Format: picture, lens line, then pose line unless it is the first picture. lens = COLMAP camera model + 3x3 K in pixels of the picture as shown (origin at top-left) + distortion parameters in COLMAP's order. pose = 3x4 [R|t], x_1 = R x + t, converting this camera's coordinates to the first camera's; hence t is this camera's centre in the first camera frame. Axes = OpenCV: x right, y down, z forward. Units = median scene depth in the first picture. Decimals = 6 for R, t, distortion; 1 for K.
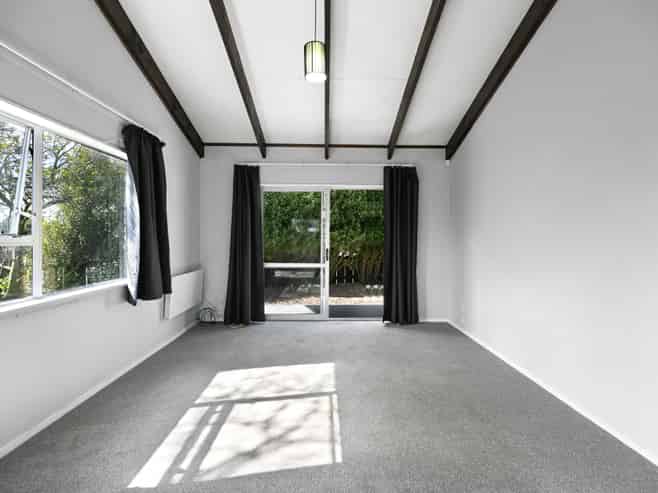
lens RADIAL K [[286.3, 0, 331.3], [0, 286.3, 245.4], [0, 0, 1]] dist [0.000212, 0.000302]
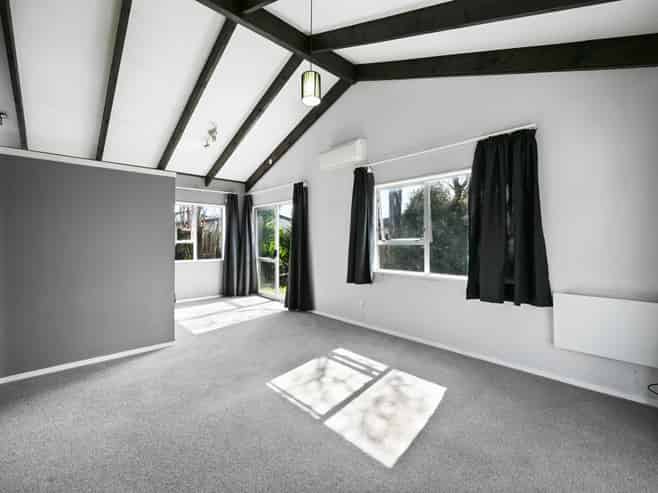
lens RADIAL K [[286.3, 0, 331.3], [0, 286.3, 245.4], [0, 0, 1]] dist [0.000212, 0.000302]
pose [[-0.738384, 0.021635, -0.674033, 0.685117], [-0.004698, 0.999296, 0.037222, -0.067213], [0.674364, 0.030650, -0.737763, 1.953487]]
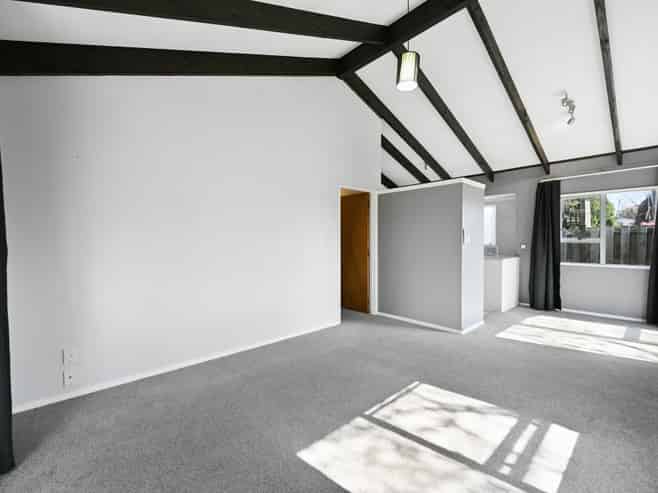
lens RADIAL K [[286.3, 0, 331.3], [0, 286.3, 245.4], [0, 0, 1]] dist [0.000212, 0.000302]
pose [[-0.646016, 0.017672, 0.763119, -0.722536], [0.028124, 0.999604, 0.000659, -0.010888], [-0.762806, 0.021888, -0.646257, 1.933197]]
